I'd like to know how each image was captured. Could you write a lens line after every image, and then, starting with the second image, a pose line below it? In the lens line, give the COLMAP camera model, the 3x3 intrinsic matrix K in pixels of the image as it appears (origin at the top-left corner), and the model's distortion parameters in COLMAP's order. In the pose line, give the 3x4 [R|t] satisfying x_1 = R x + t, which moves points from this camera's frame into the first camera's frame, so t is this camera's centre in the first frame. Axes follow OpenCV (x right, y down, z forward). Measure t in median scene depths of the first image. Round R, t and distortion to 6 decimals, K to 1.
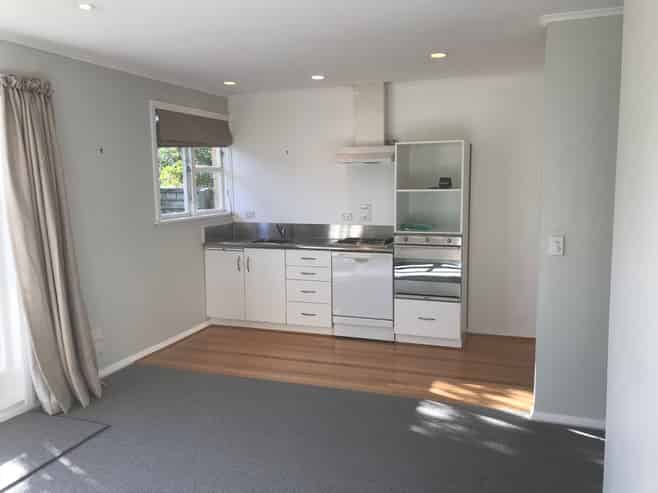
lens RADIAL K [[548.3, 0, 329.0], [0, 548.3, 246.5], [0, 0, 1]] dist [0.039025, -0.007649]
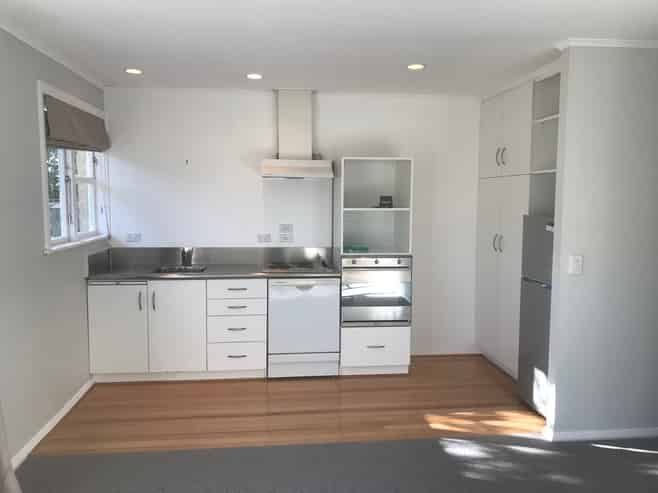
lens RADIAL K [[548.3, 0, 329.0], [0, 548.3, 246.5], [0, 0, 1]] dist [0.039025, -0.007649]
pose [[0.897022, -0.023739, 0.441348, -0.289358], [0.038631, 0.998946, -0.024786, -0.017485], [-0.440295, 0.039283, 0.896994, 0.187140]]
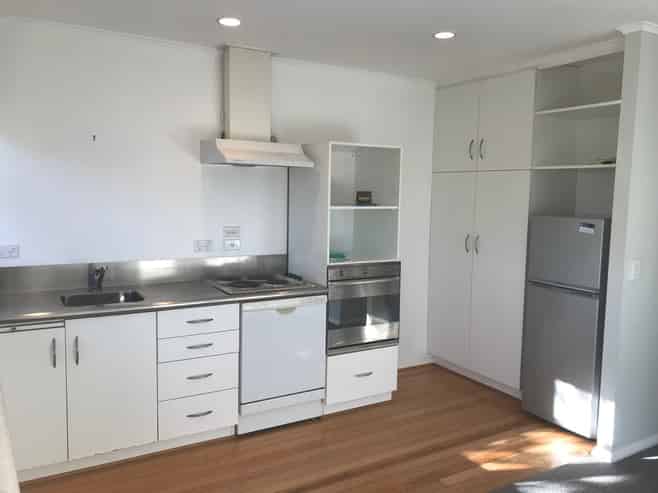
lens RADIAL K [[546.1, 0, 329.0], [0, 546.1, 246.5], [0, 0, 1]] dist [0.005649, -0.002056]
pose [[0.635264, -0.057813, 0.770128, -0.413935], [0.069960, 0.997402, 0.017165, -0.060836], [-0.769120, 0.042974, 0.637658, 0.524543]]
